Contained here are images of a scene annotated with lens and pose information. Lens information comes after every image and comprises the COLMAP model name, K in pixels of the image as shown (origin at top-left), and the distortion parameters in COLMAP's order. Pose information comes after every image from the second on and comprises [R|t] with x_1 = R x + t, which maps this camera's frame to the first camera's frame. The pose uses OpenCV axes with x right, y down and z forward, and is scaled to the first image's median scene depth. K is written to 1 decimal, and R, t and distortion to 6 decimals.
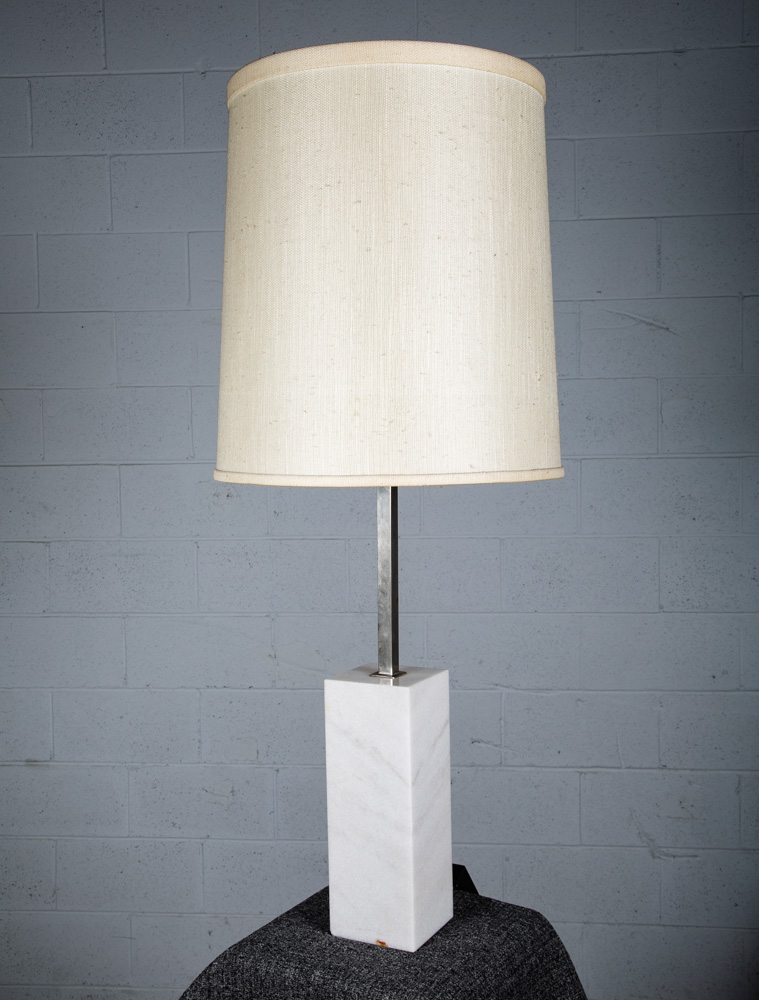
lens RADIAL K [[1297.8, 0, 380.5], [0, 1297.8, 498.9], [0, 0, 1]] dist [0.049148, 0.000000]
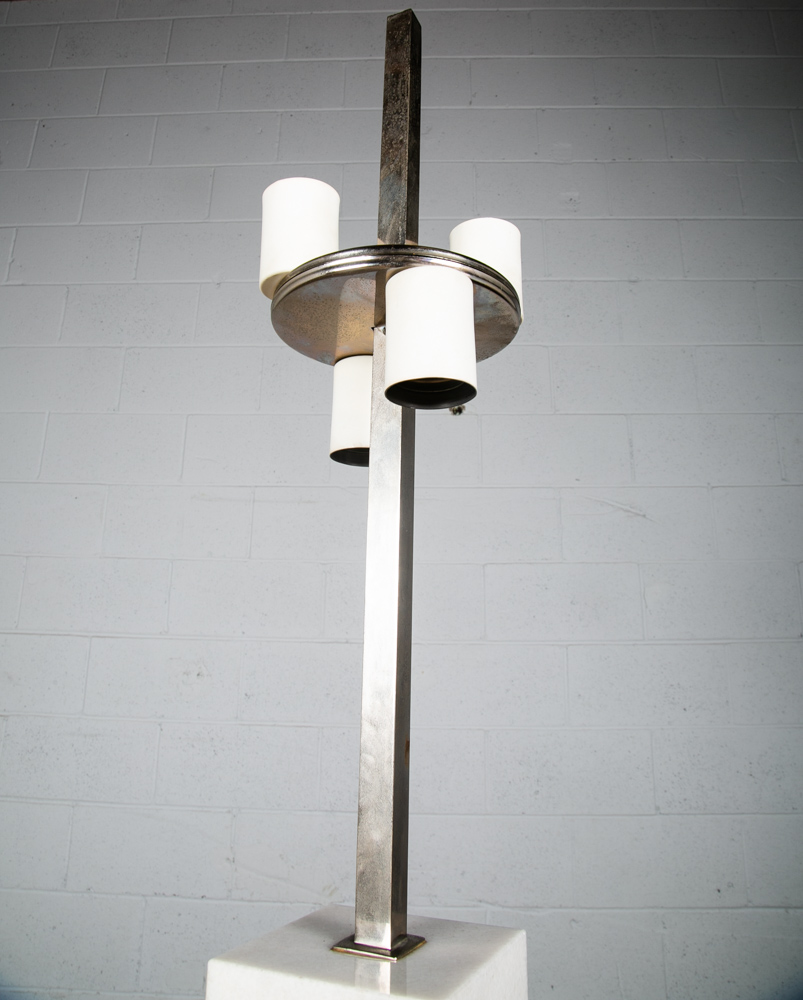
lens RADIAL K [[834.8, 0, 400.3], [0, 834.8, 392.3], [0, 0, 1]] dist [-0.129713, 0.069561]
pose [[0.998258, 0.043806, 0.039528, -0.002347], [-0.024832, 0.919617, -0.392030, 0.039283], [-0.053524, 0.390366, 0.919103, 0.369413]]
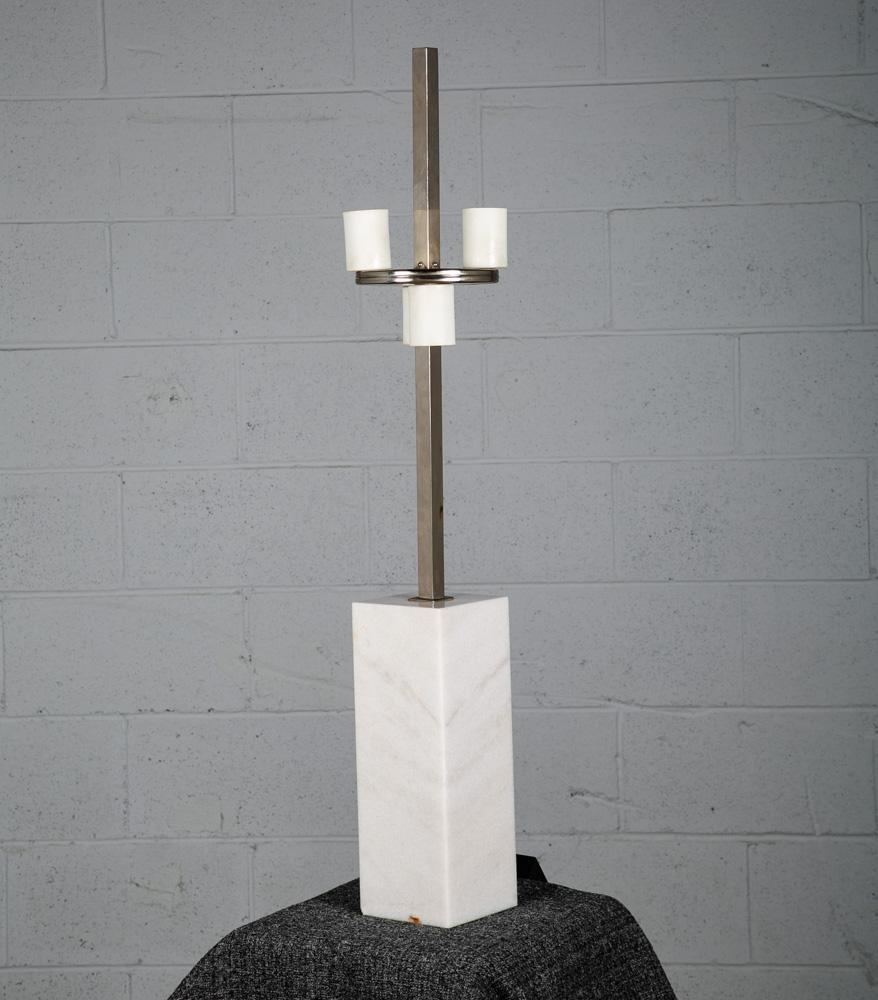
lens RADIAL K [[3196.9, 0, 439.8], [0, 3196.9, 389.5], [0, 0, 1]] dist [0.456779, 0.000000]
pose [[0.999940, -0.010277, 0.003853, 0.004412], [0.010330, 0.999850, -0.013915, 0.016140], [-0.003709, 0.013954, 0.999896, -0.538978]]
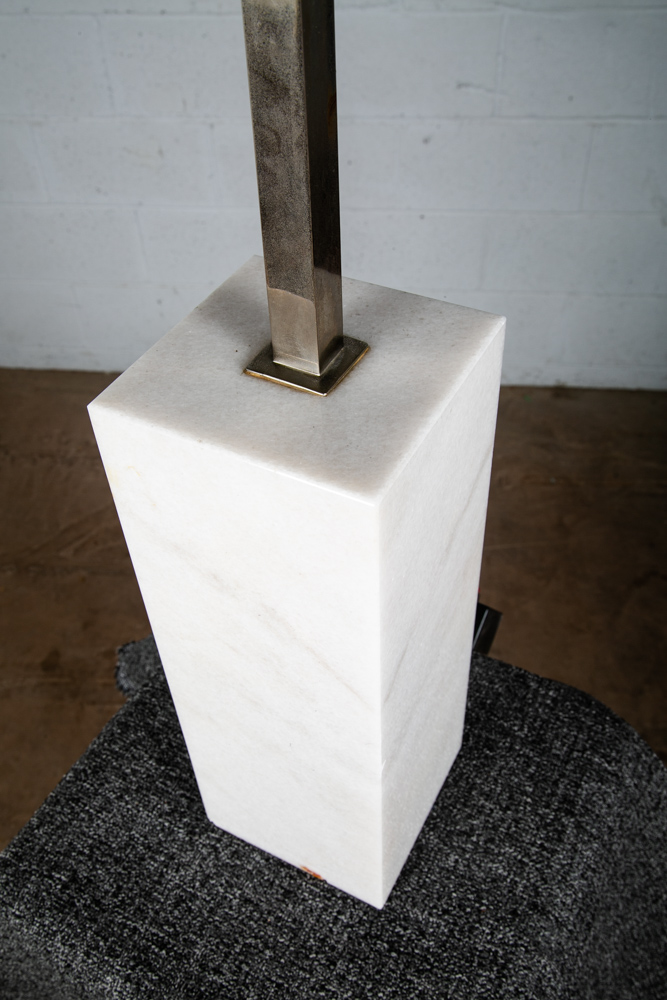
lens RADIAL K [[940.6, 0, 328.6], [0, 940.6, 515.7], [0, 0, 1]] dist [0.001518, 0.000000]
pose [[0.999537, -0.006752, -0.029657, 0.008807], [0.024612, 0.752445, 0.658196, 0.010061], [0.017871, -0.658621, 0.752263, 0.419997]]
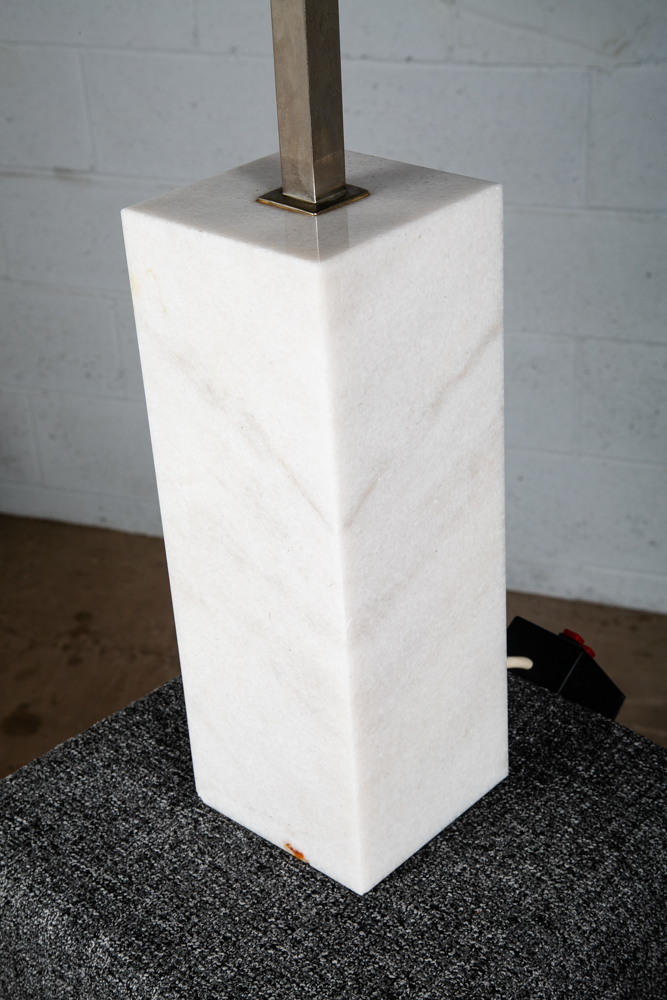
lens RADIAL K [[1667.2, 0, 330.8], [0, 1667.2, 515.8], [0, 0, 1]] dist [0.206177, 0.000000]
pose [[0.963648, 0.095898, -0.249372, 0.066643], [0.021903, 0.901866, 0.431459, 0.010200], [0.266276, -0.421237, 0.866981, 0.300409]]
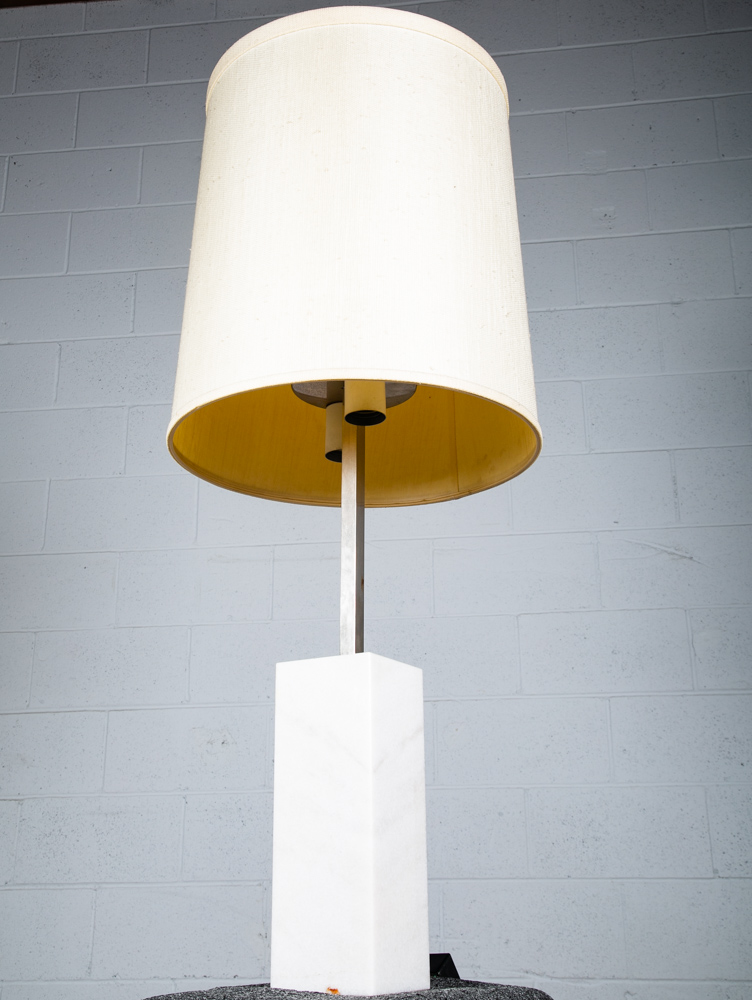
lens RADIAL K [[1319.6, 0, 373.1], [0, 1319.6, 419.1], [0, 0, 1]] dist [0.070078, 0.000000]
pose [[0.998990, -0.007552, -0.044297, 0.031587], [-0.011694, 0.908114, -0.418560, 0.183766], [0.043387, 0.418655, 0.907108, 0.066865]]
